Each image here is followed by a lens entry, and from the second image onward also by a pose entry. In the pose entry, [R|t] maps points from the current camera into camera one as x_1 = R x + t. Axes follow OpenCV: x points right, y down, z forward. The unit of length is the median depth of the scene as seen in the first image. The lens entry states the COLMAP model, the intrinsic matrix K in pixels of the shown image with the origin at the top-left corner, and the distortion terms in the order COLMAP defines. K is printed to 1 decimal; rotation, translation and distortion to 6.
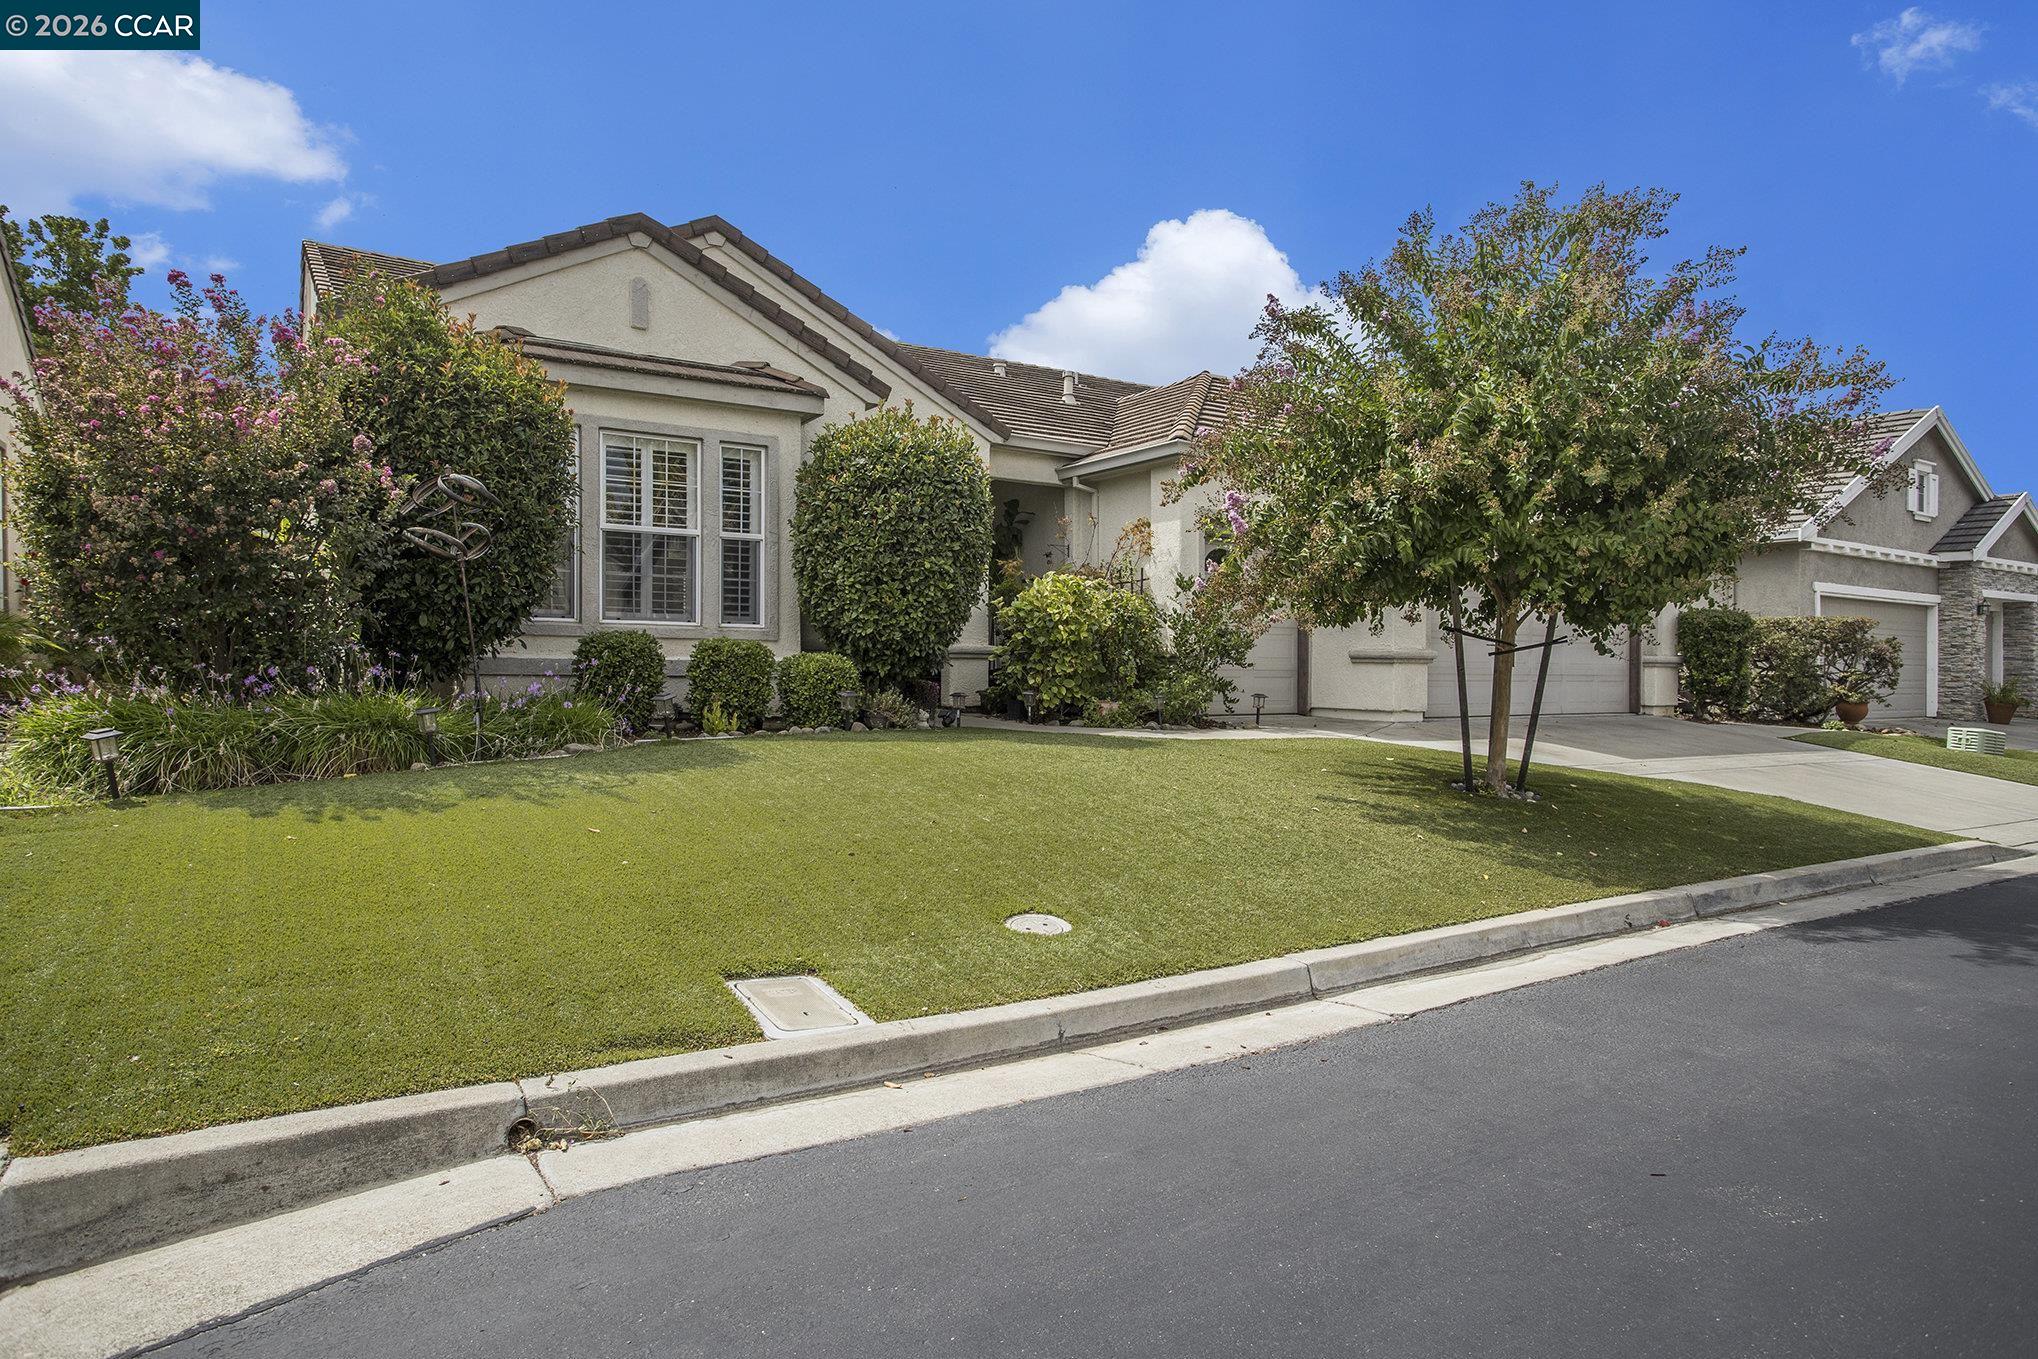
lens RADIAL K [[1271.0, 0, 1019.0], [0, 1271.0, 679.5], [0, 0, 1]] dist [0.000021, -0.000056]
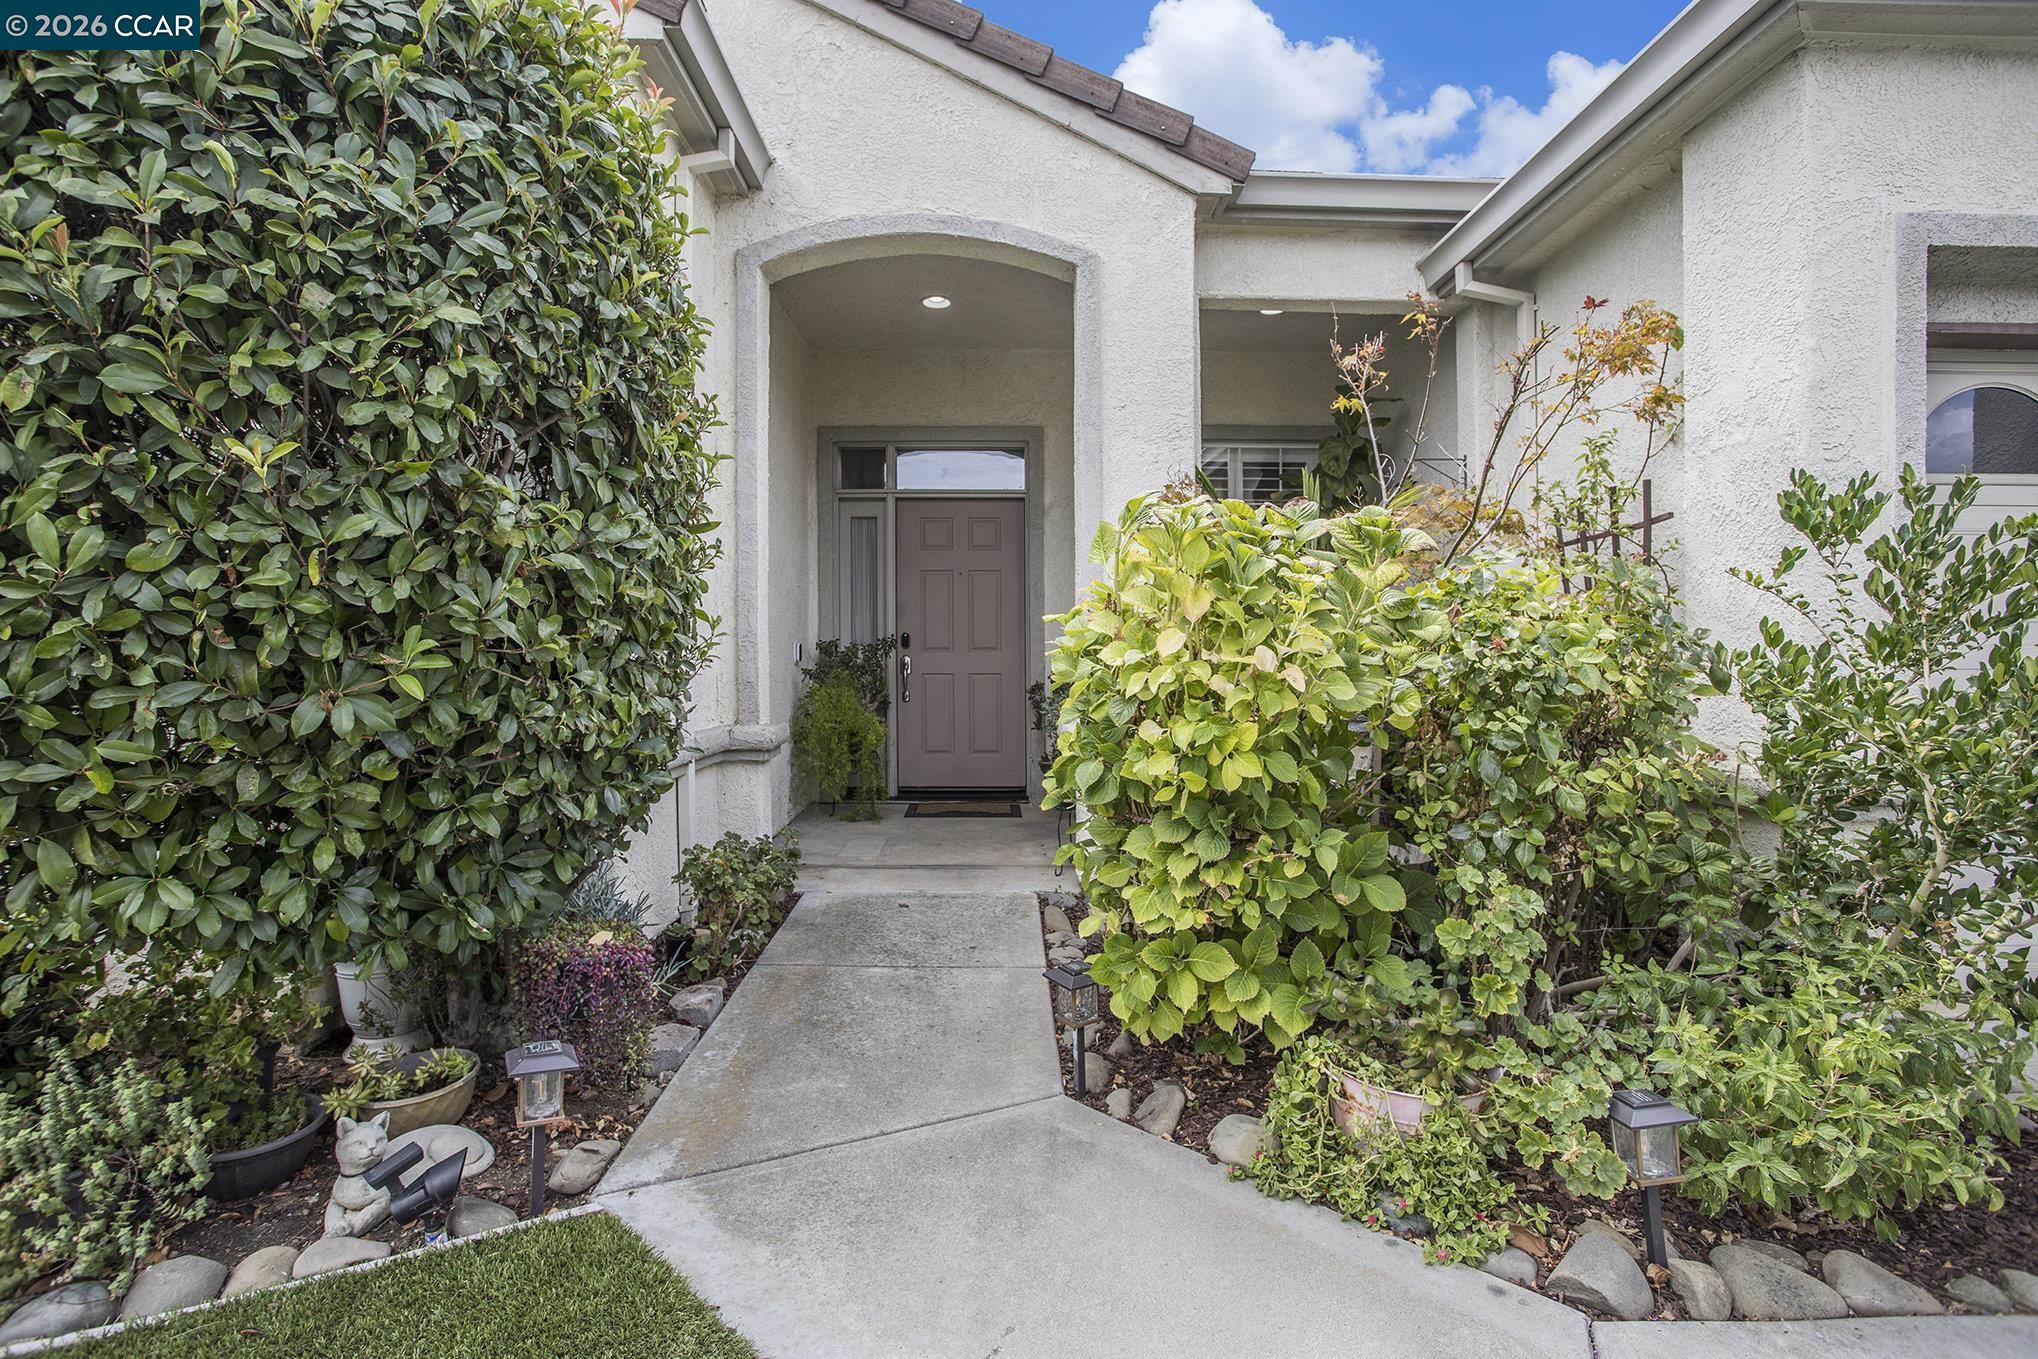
lens RADIAL K [[1012.0, 0, 1009.7], [0, 1012.0, 662.5], [0, 0, 1]] dist [-0.056134, 0.027061]
pose [[0.841319, -0.007010, -0.540494, 0.102322], [0.006751, 0.999974, -0.002462, -0.049088], [0.540497, -0.001578, 0.841345, 0.771896]]
